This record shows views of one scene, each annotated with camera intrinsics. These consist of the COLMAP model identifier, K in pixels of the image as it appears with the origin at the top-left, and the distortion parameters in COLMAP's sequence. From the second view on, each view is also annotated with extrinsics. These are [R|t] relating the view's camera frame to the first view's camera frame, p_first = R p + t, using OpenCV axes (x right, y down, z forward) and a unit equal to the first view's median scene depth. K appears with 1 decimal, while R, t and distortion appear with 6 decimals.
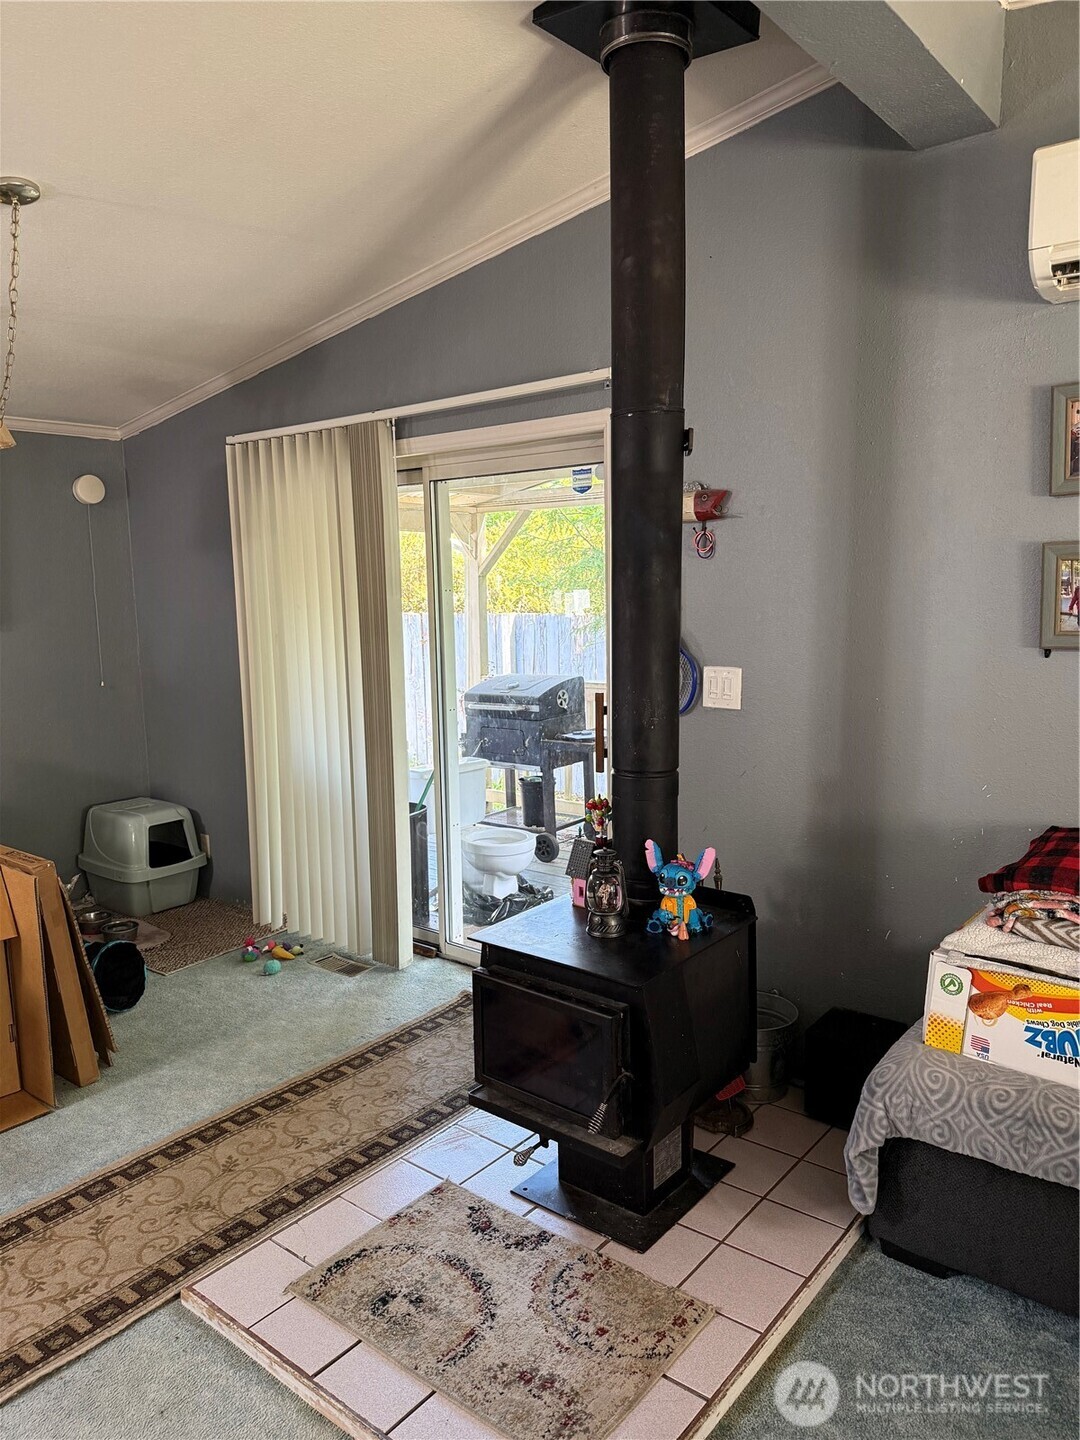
lens RADIAL K [[1016.2, 0, 541.3], [0, 1016.2, 717.4], [0, 0, 1]] dist [-0.006502, -0.003930]
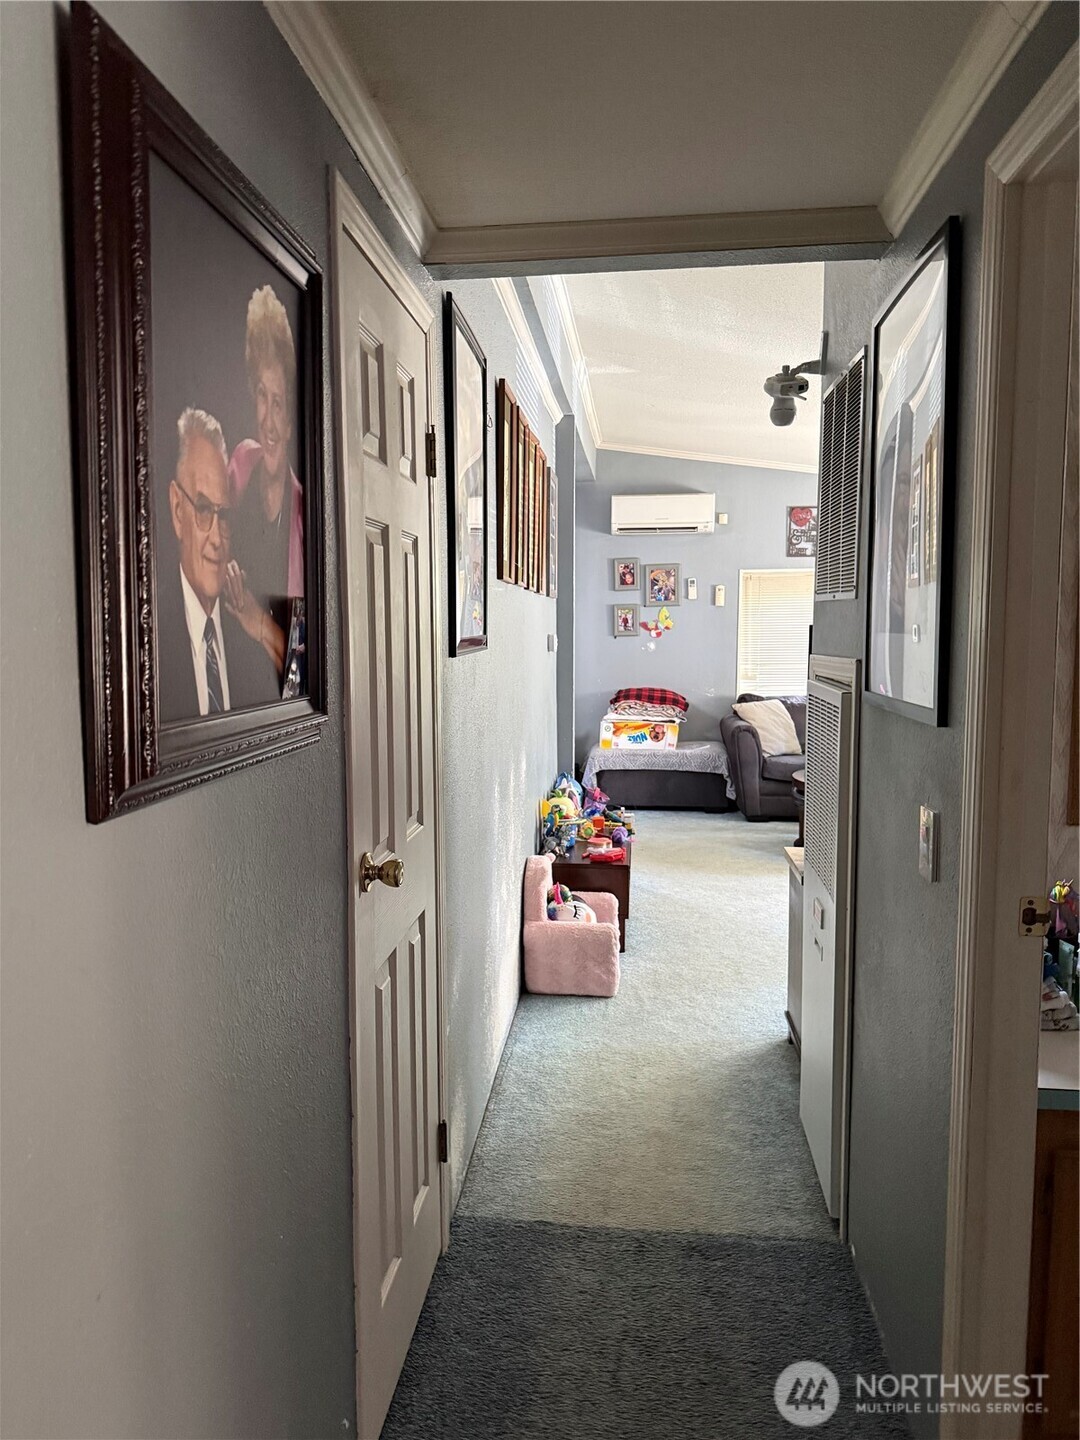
lens RADIAL K [[1016.2, 0, 536.0], [0, 1016.2, 718.1], [0, 0, 1]] dist [-0.006502, -0.003930]
pose [[0.834104, -0.031233, 0.550722, -1.696590], [0.064251, 0.997101, -0.040765, 0.346150], [-0.547853, 0.069387, 0.833692, -1.753458]]
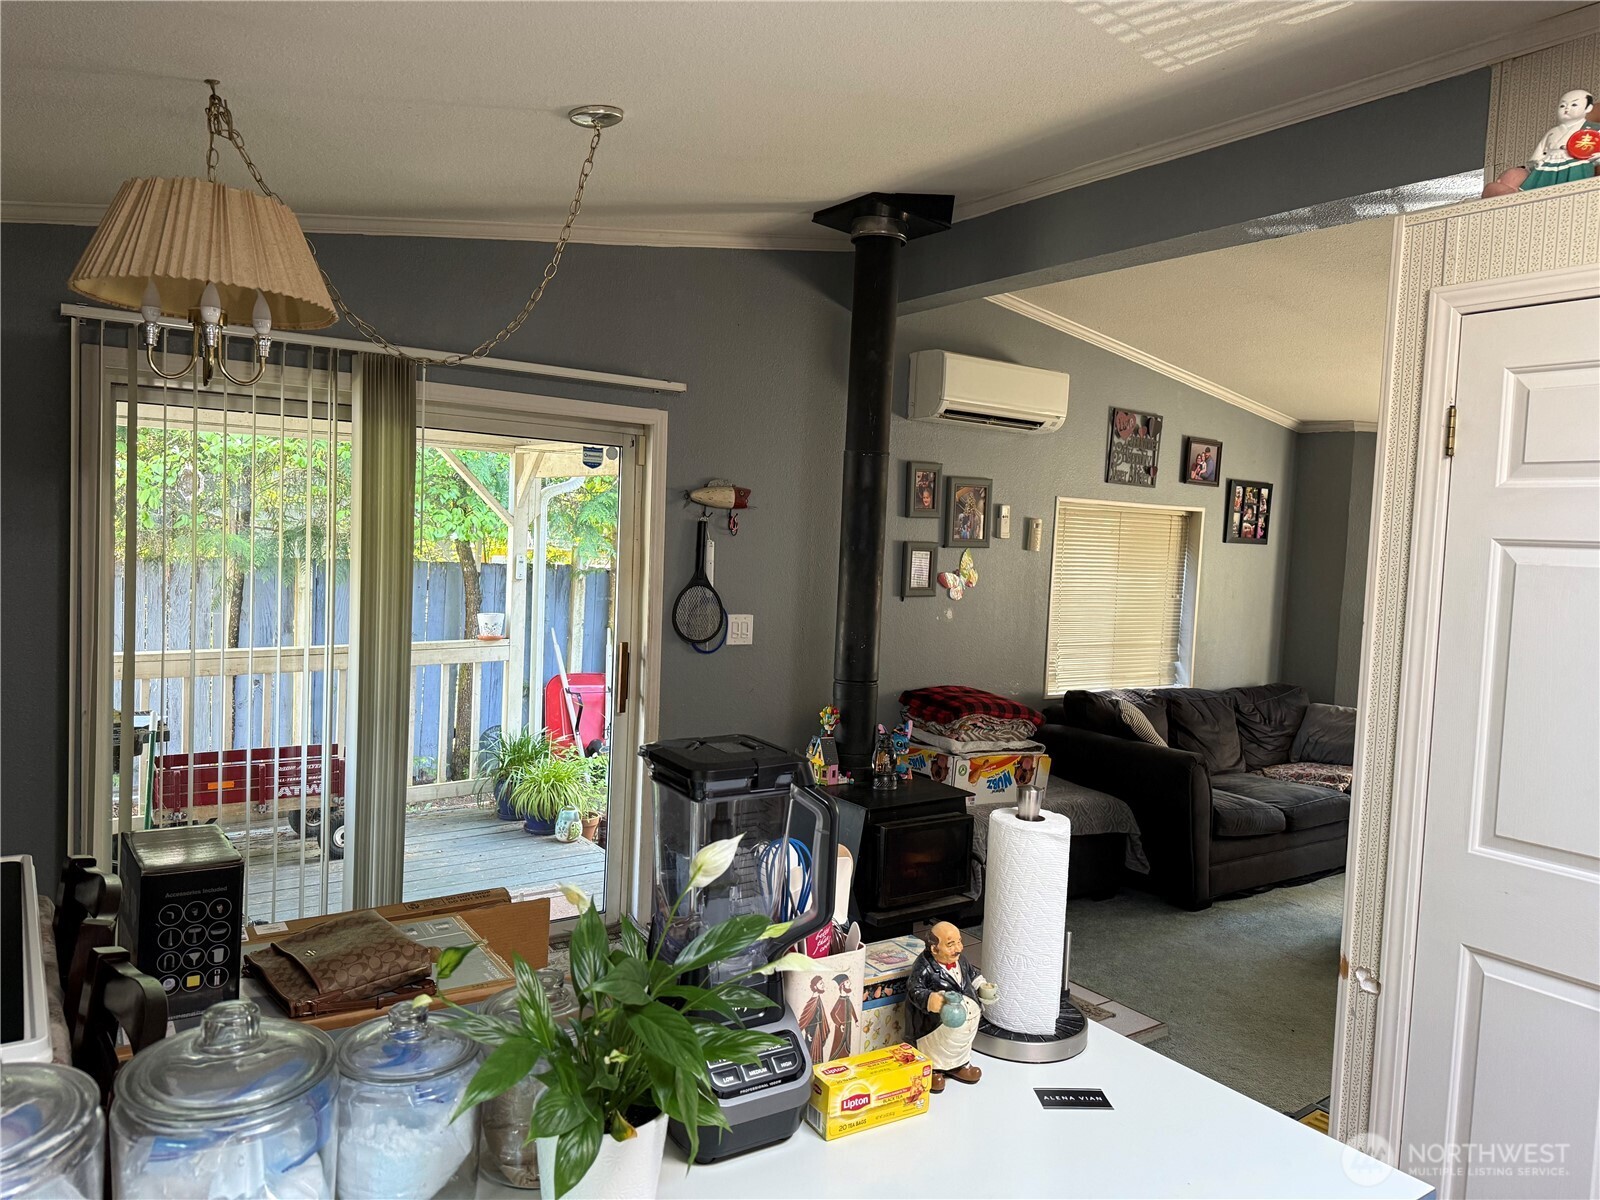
lens RADIAL K [[1129.1, 0, 802.2], [0, 1129.1, 601.6], [0, 0, 1]] dist [-0.006502, -0.003930]
pose [[0.255263, -0.016507, 0.966731, -1.711464], [0.081794, 0.996639, -0.004580, -0.071361], [-0.963406, 0.080242, 0.255756, 0.704225]]
